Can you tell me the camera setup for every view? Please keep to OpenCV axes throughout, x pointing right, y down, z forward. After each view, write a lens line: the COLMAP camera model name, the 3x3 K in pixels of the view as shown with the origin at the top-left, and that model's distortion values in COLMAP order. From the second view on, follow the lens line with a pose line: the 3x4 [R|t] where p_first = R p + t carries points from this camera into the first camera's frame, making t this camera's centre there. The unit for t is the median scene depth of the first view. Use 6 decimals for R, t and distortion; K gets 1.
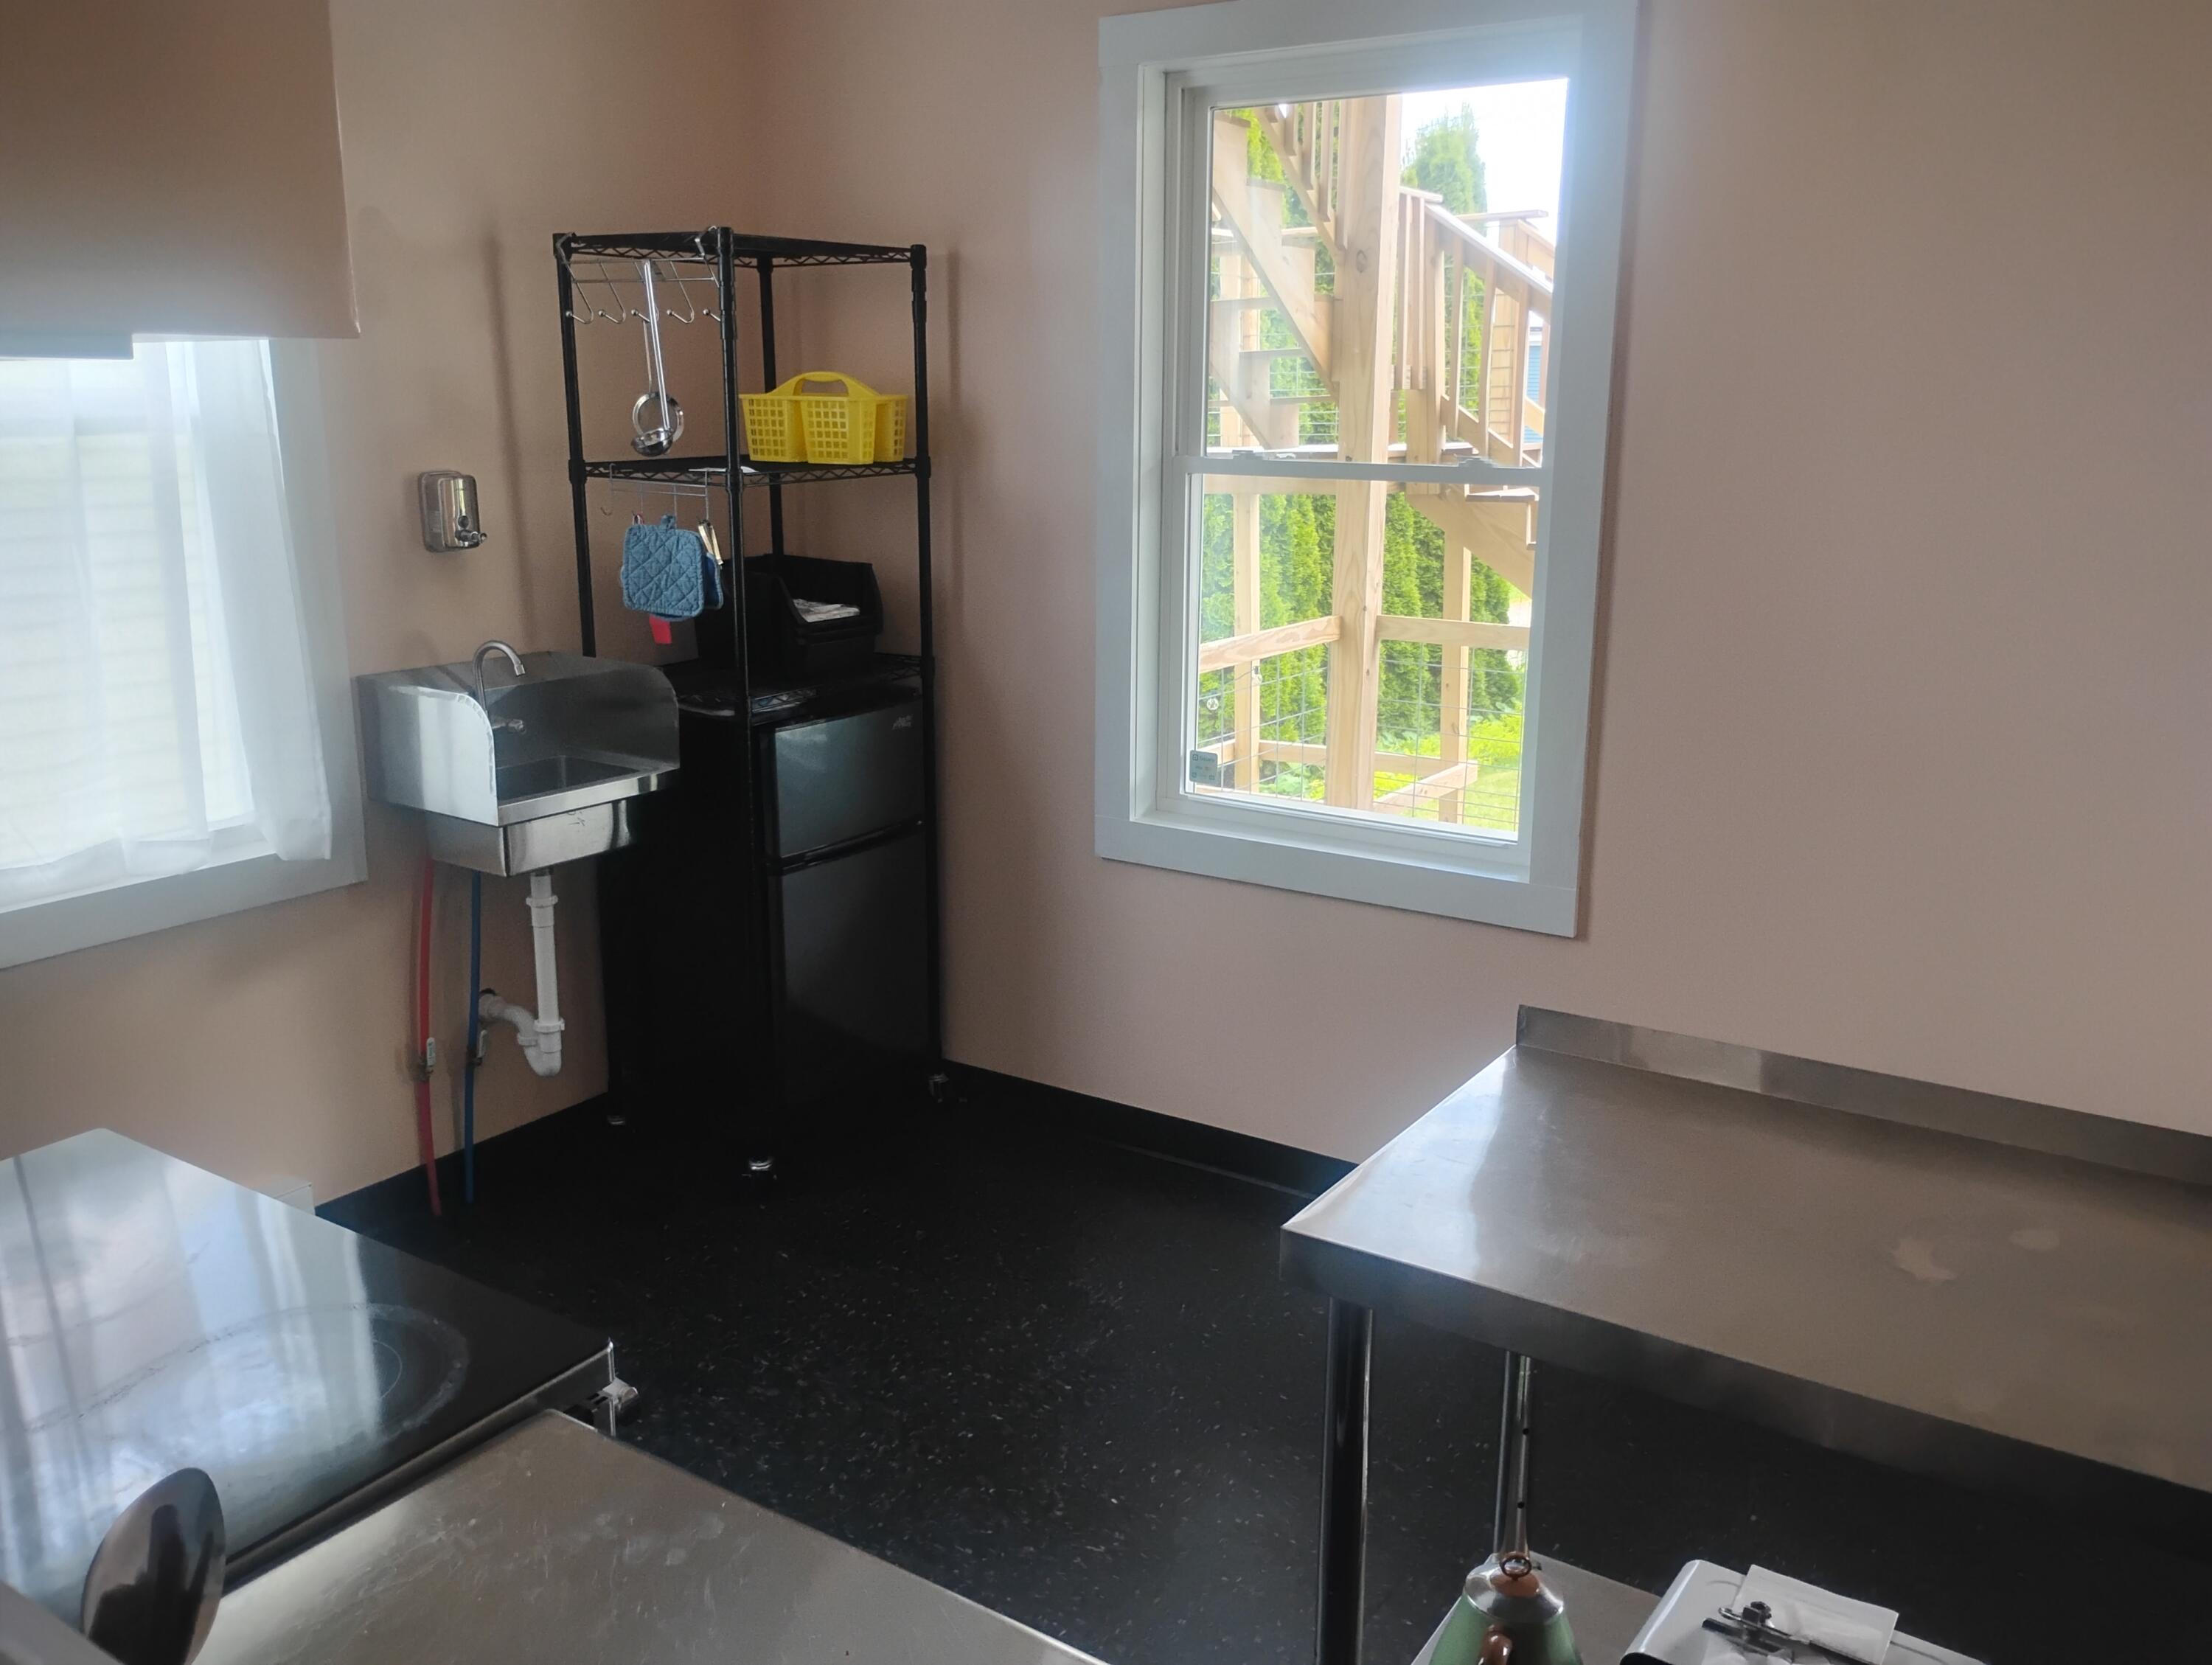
lens RADIAL K [[1819.3, 0, 1106.0], [0, 1819.3, 832.5], [0, 0, 1]] dist [0.094883, -0.171988]
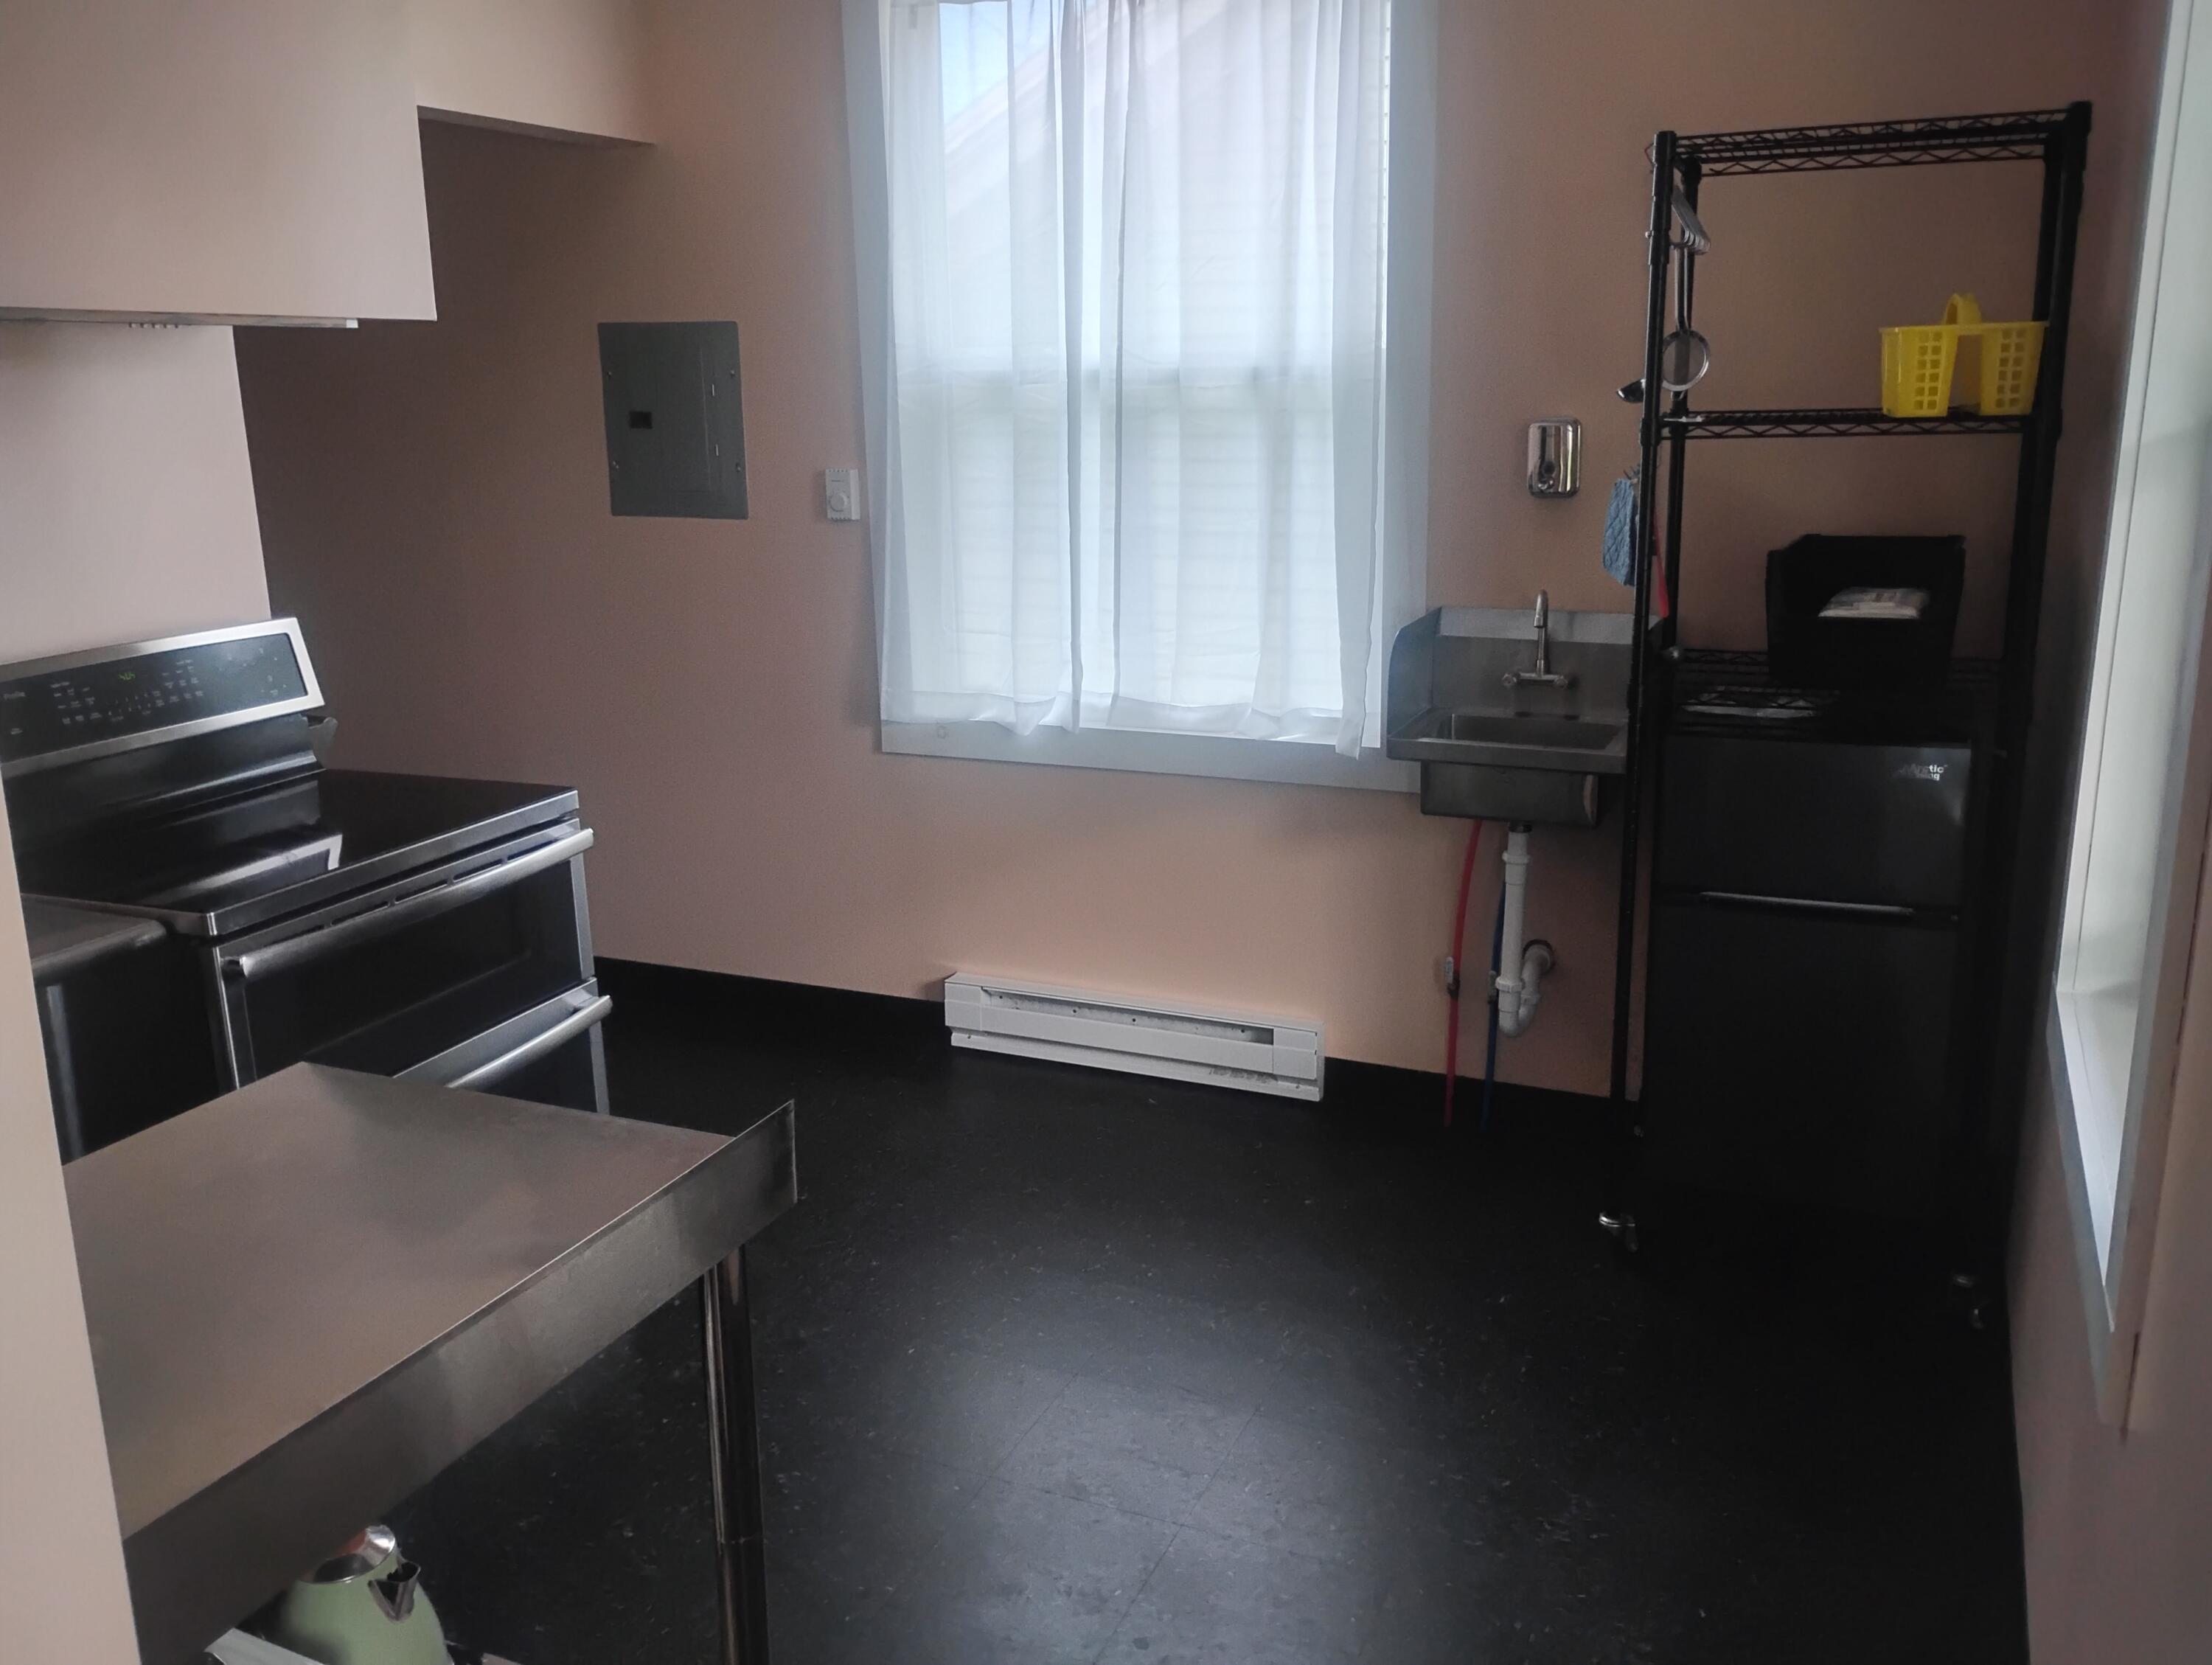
lens RADIAL K [[1819.3, 0, 1106.0], [0, 1819.3, 832.5], [0, 0, 1]] dist [0.094883, -0.171988]
pose [[0.171944, 0.237489, -0.956051, 0.563780], [-0.218998, 0.955435, 0.197949, -0.117306], [0.960456, 0.175337, 0.216291, 0.556994]]
